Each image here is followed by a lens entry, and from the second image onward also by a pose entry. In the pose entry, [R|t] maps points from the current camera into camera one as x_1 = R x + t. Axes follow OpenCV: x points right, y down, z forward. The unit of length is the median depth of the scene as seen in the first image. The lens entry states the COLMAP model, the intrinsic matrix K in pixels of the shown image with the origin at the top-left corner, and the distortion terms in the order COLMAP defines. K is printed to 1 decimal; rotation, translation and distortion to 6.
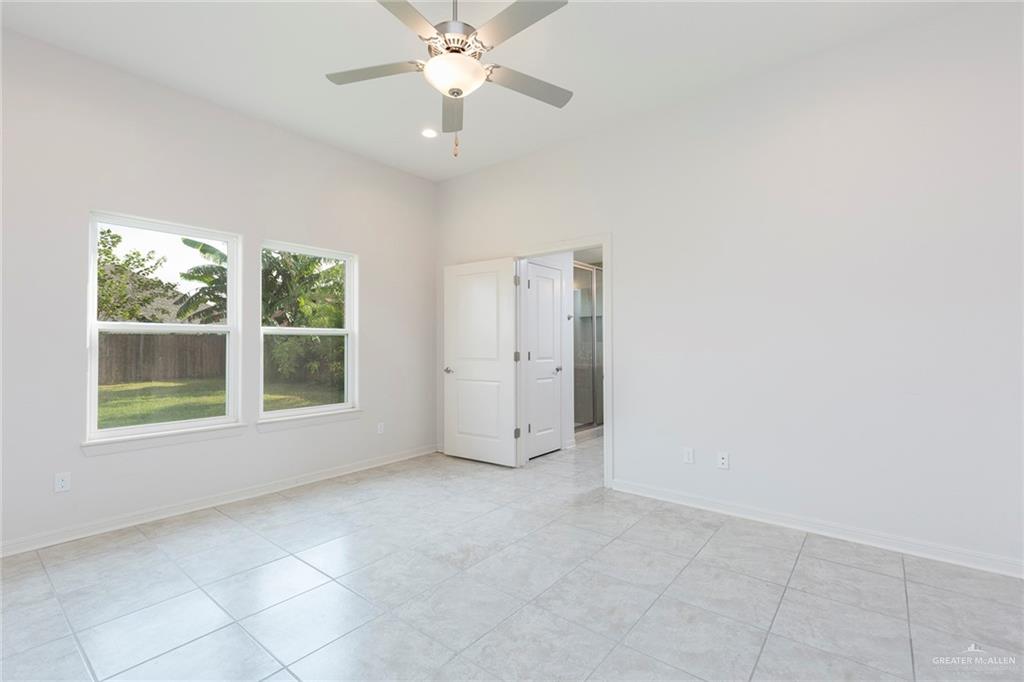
lens RADIAL K [[458.0, 0, 509.9], [0, 458.0, 340.7], [0, 0, 1]] dist [0.003786, 0.000312]
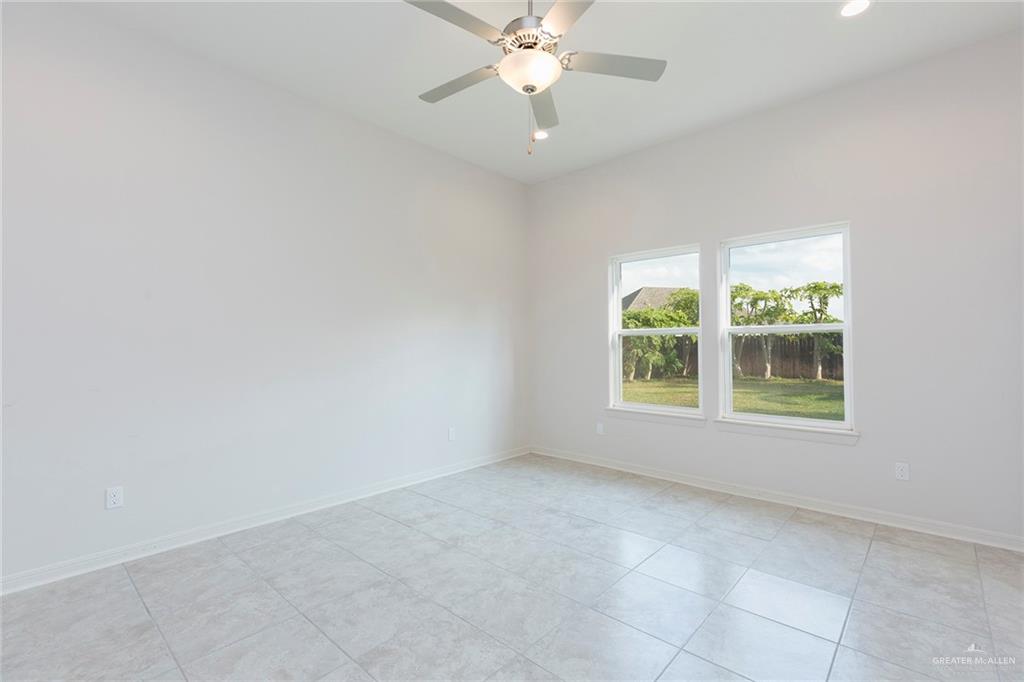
lens RADIAL K [[458.0, 0, 509.9], [0, 458.0, 342.9], [0, 0, 1]] dist [0.003786, 0.000312]
pose [[-0.062155, -0.003587, -0.998060, 0.531118], [0.011589, 0.999924, -0.004316, 0.005005], [0.997999, -0.011835, -0.062109, 0.629731]]
